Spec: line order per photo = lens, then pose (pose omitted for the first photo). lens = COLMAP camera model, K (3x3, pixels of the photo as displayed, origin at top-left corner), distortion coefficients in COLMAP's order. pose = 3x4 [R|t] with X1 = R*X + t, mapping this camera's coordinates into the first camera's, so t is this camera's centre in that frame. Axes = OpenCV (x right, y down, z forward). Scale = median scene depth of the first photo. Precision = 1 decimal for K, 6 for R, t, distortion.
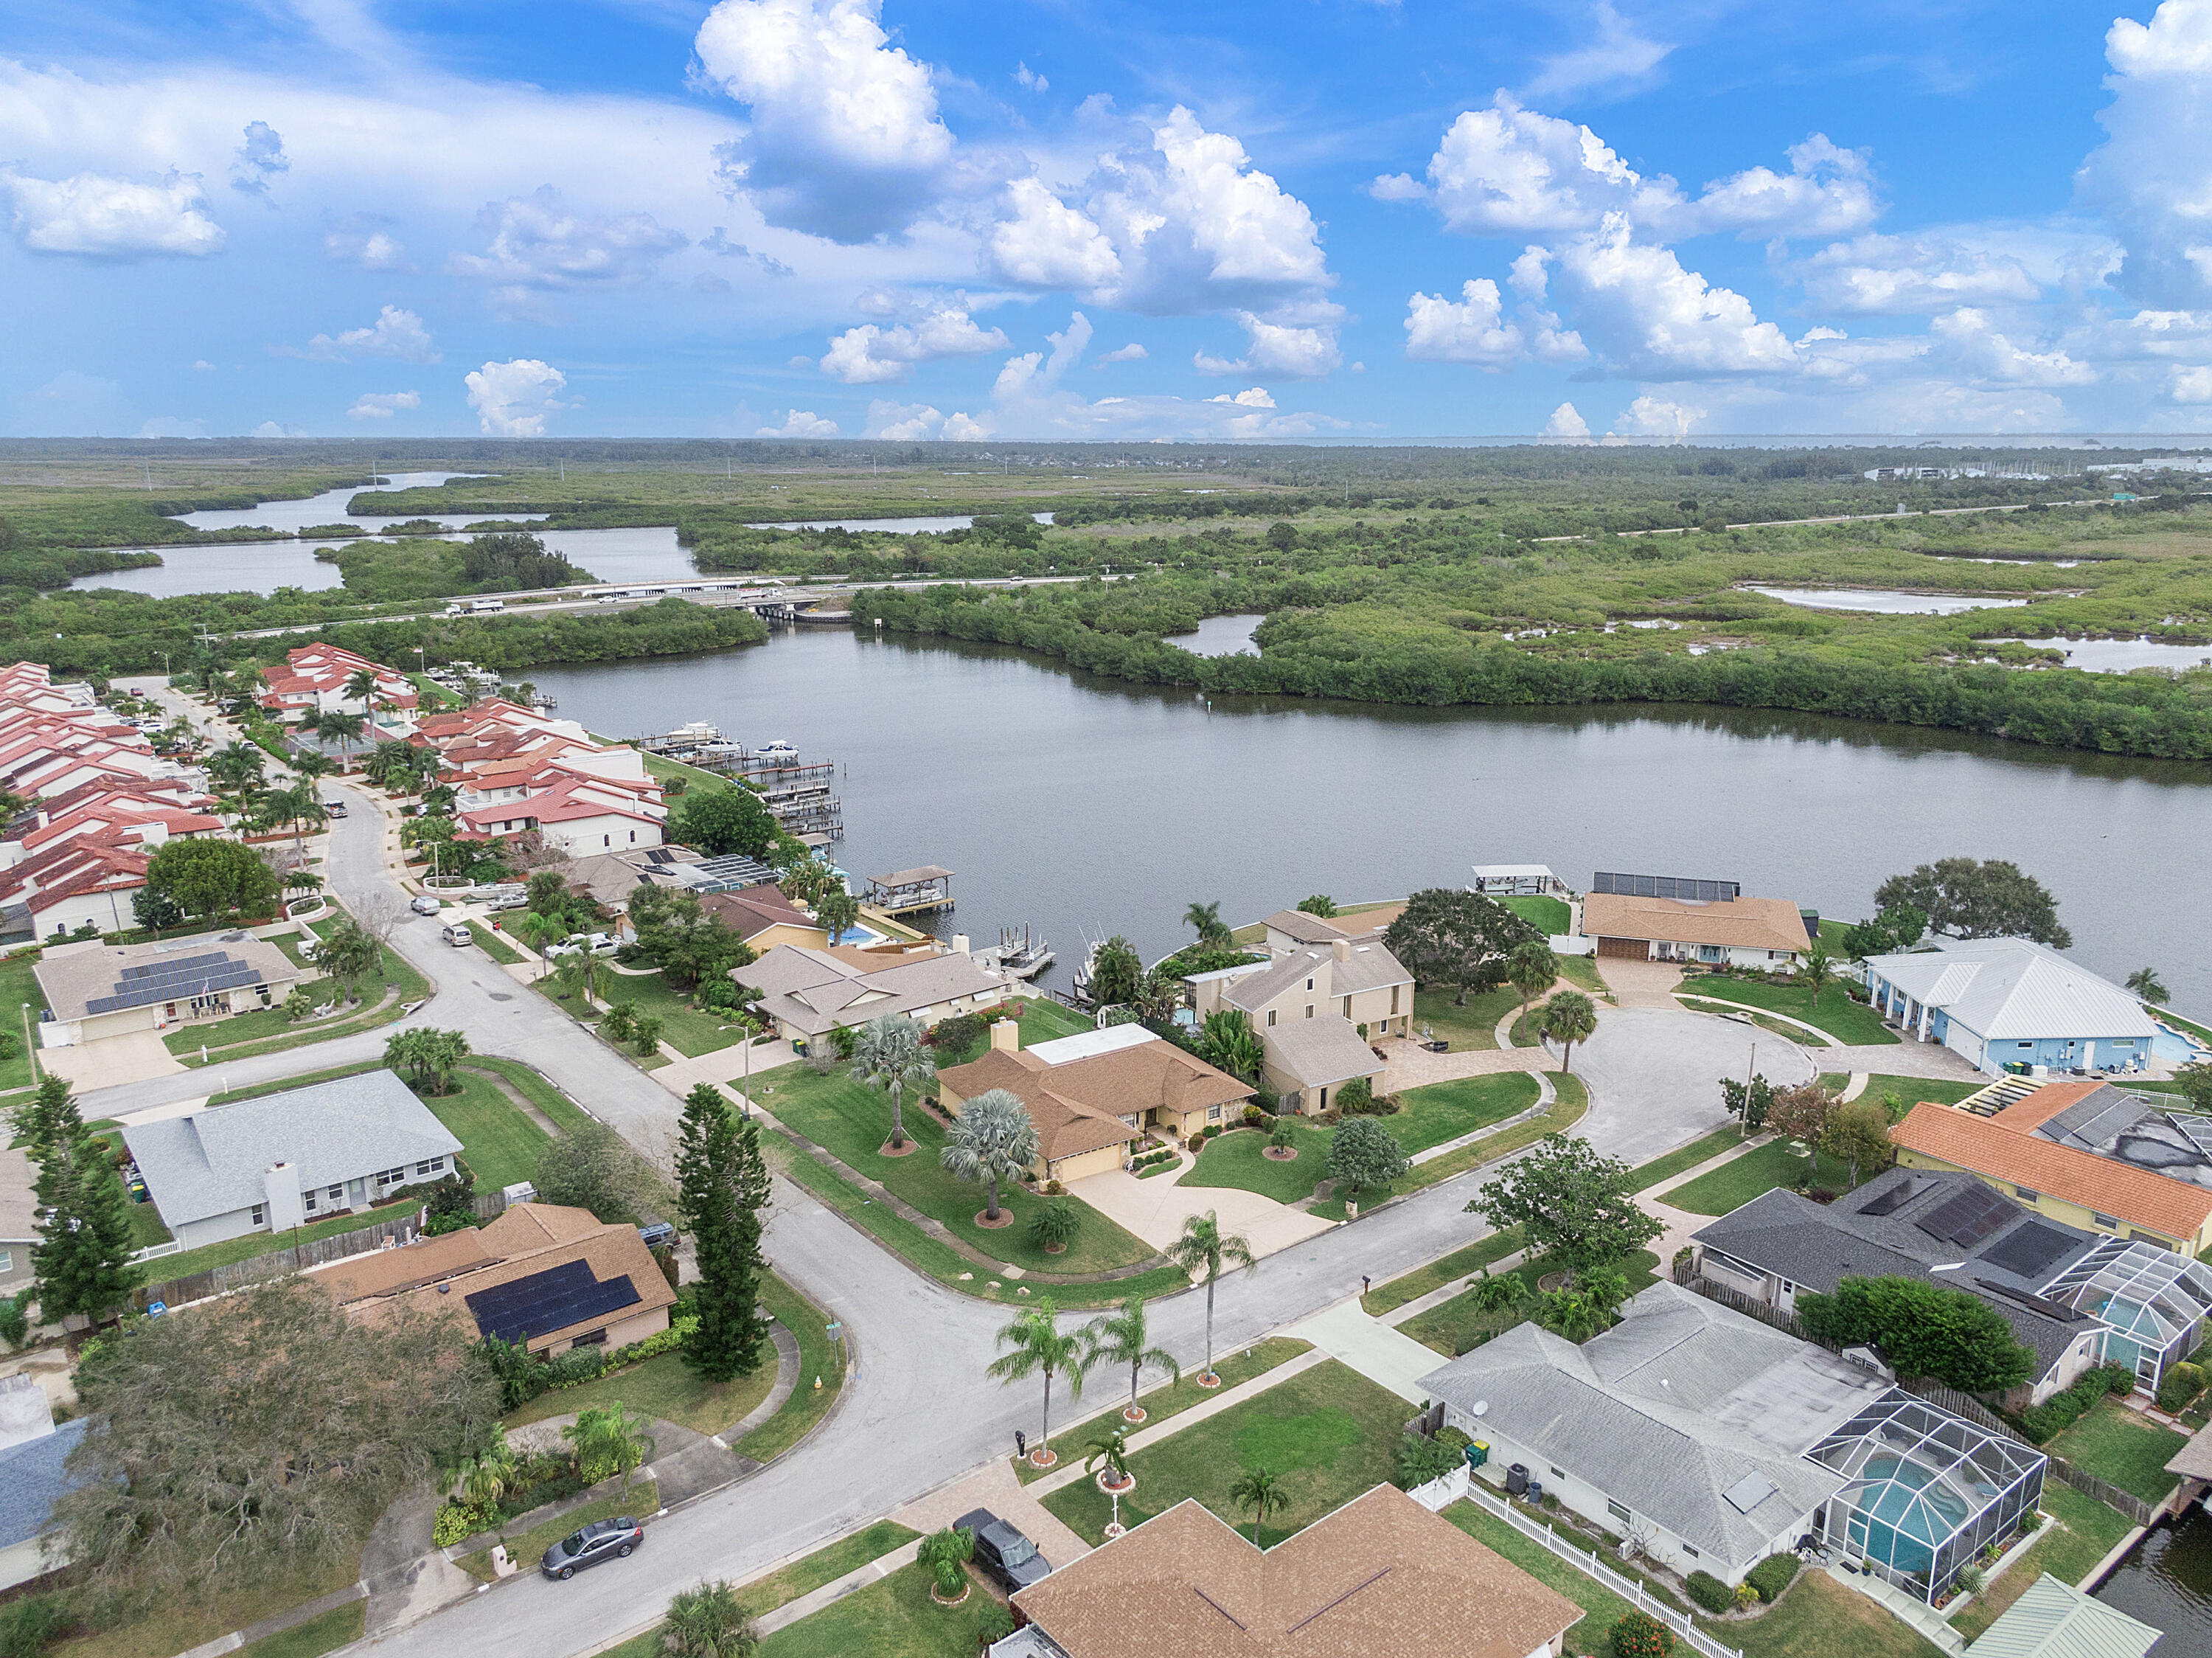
lens RADIAL K [[1596.3, 0, 1096.0], [0, 1596.3, 815.4], [0, 0, 1]] dist [0.042737, -0.061591]
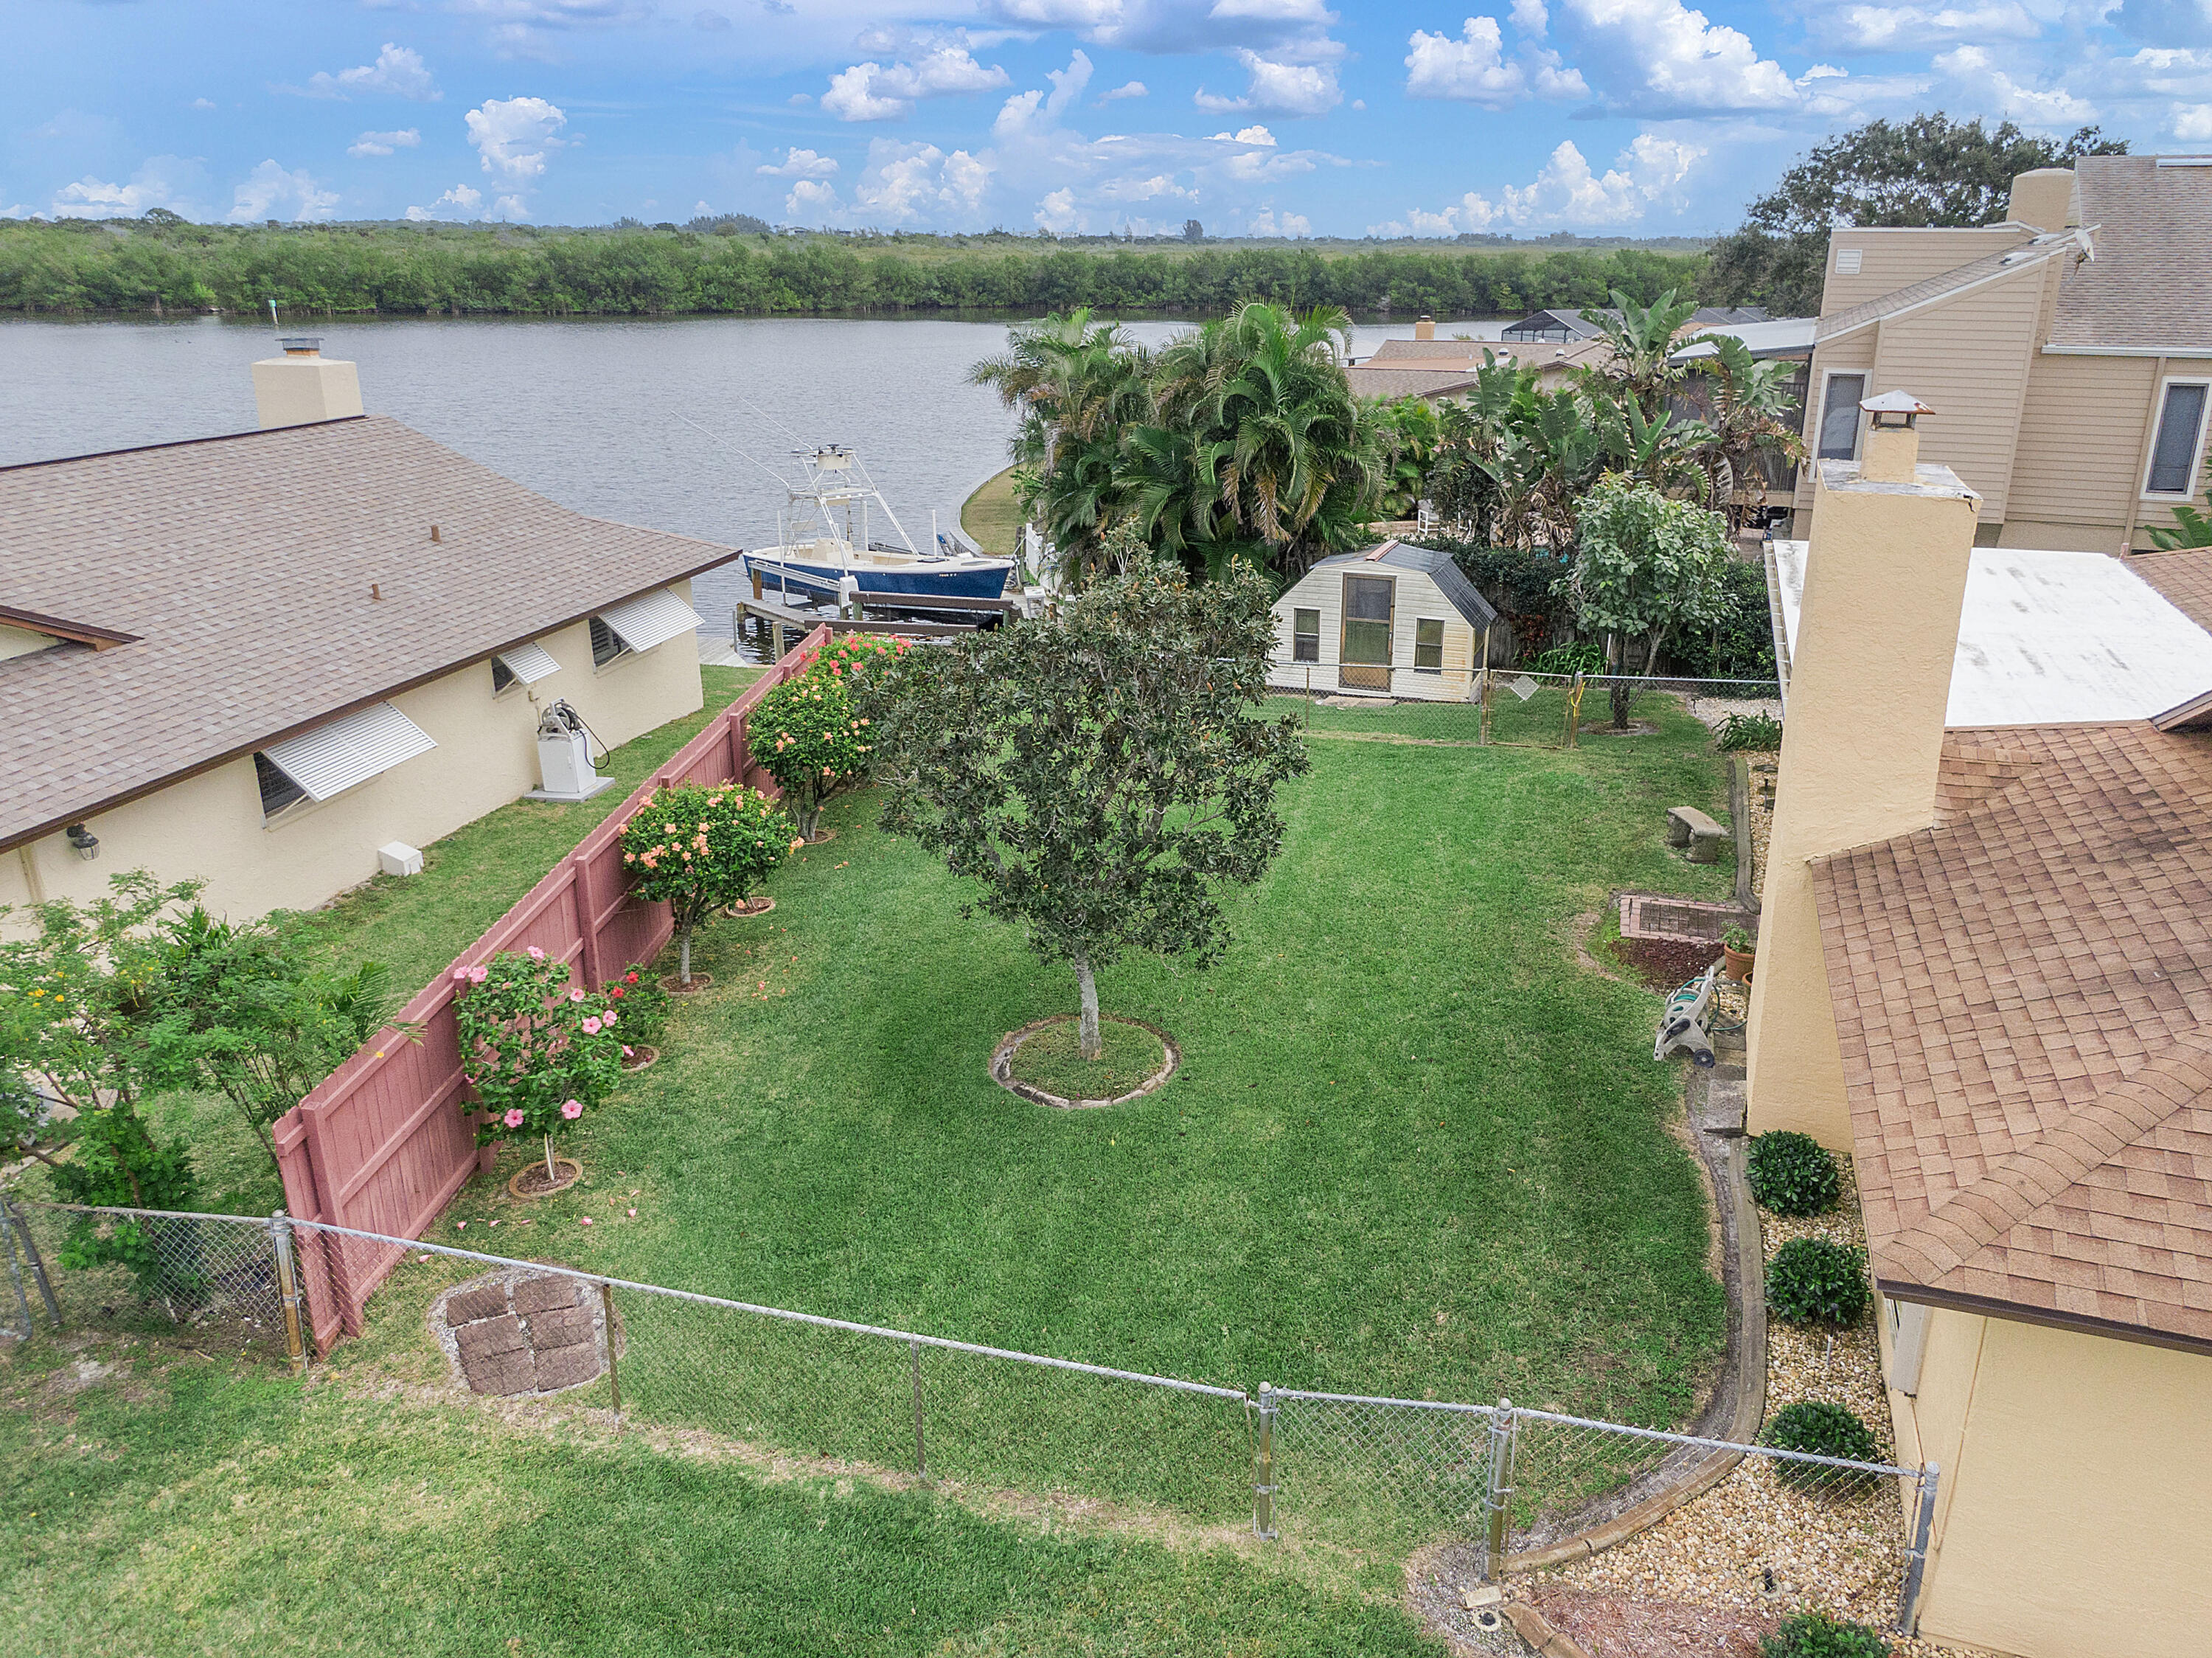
lens RADIAL K [[1596.3, 0, 1152.9], [0, 1596.3, 808.5], [0, 0, 1]] dist [0.042737, -0.061591]
pose [[0.767795, -0.200395, 0.608550, -0.144870], [0.134506, 0.979076, 0.152705, 0.120131], [-0.626418, -0.035393, 0.778684, 0.891421]]
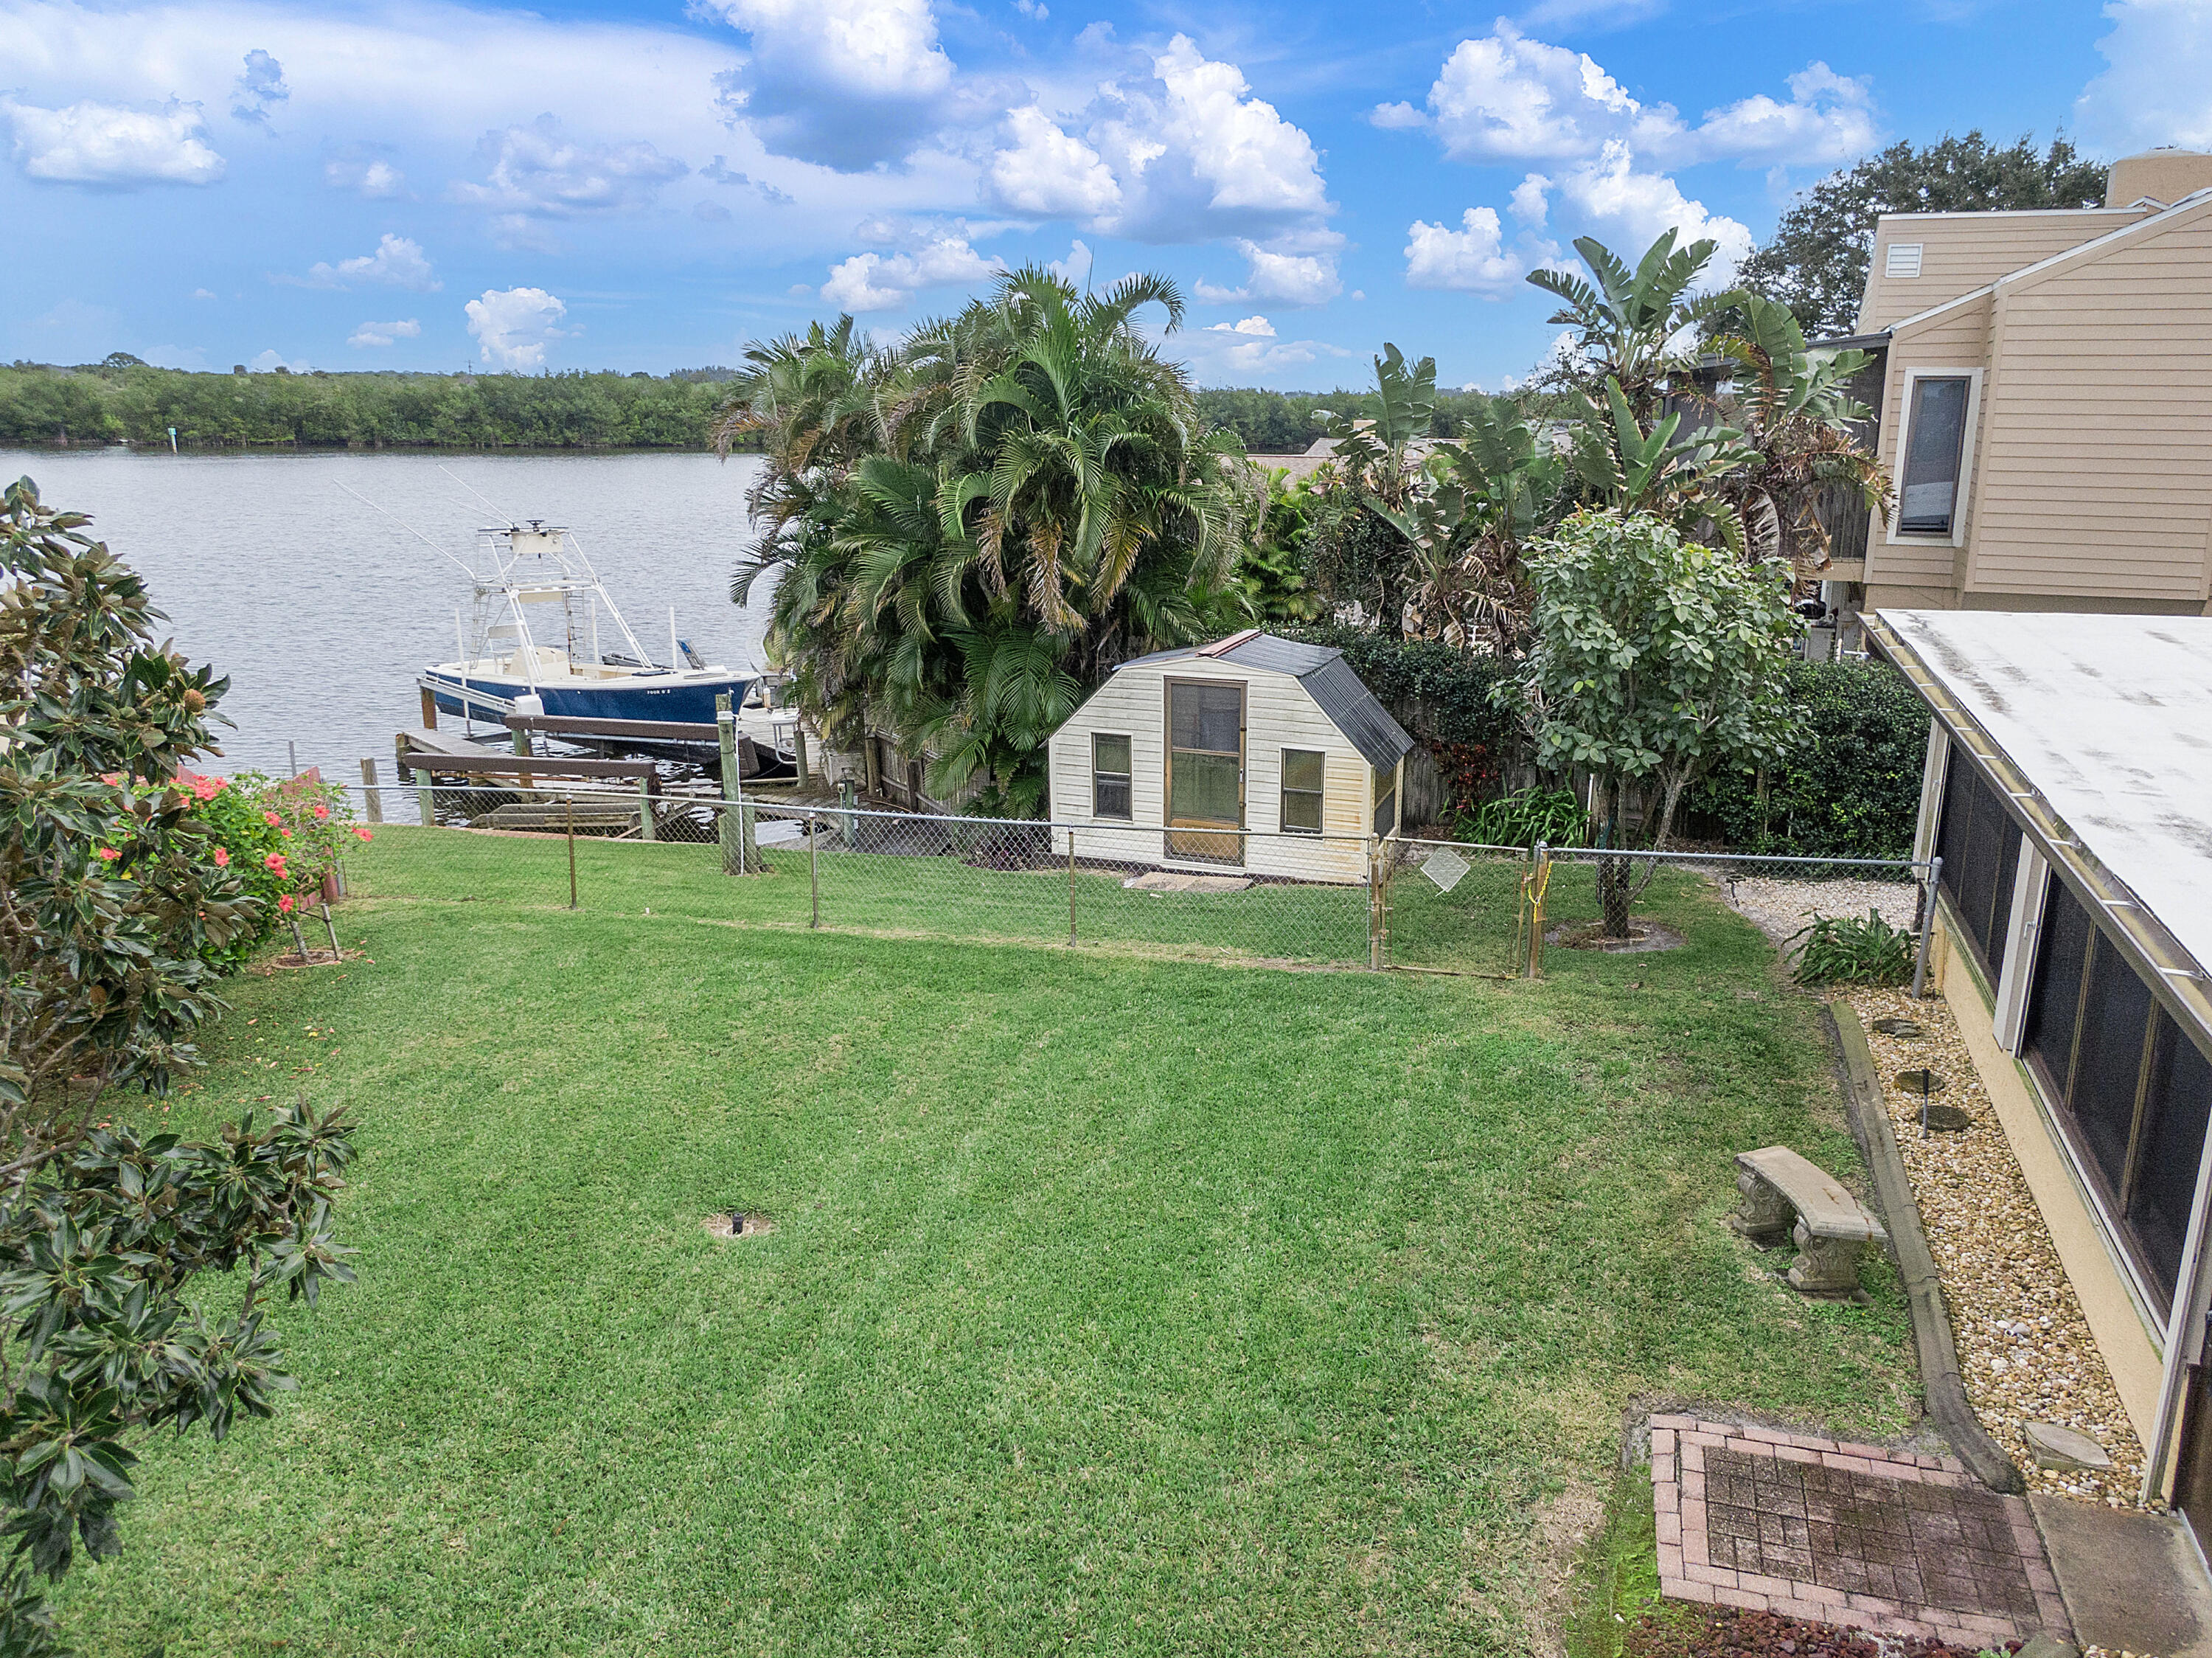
lens RADIAL K [[1596.3, 0, 1163.5], [0, 1596.3, 796.1], [0, 0, 1]] dist [0.042737, -0.061591]
pose [[0.754926, -0.142143, 0.640220, -0.077677], [0.134681, 0.989024, 0.060773, 0.126888], [-0.641831, 0.040347, 0.765784, 0.940014]]
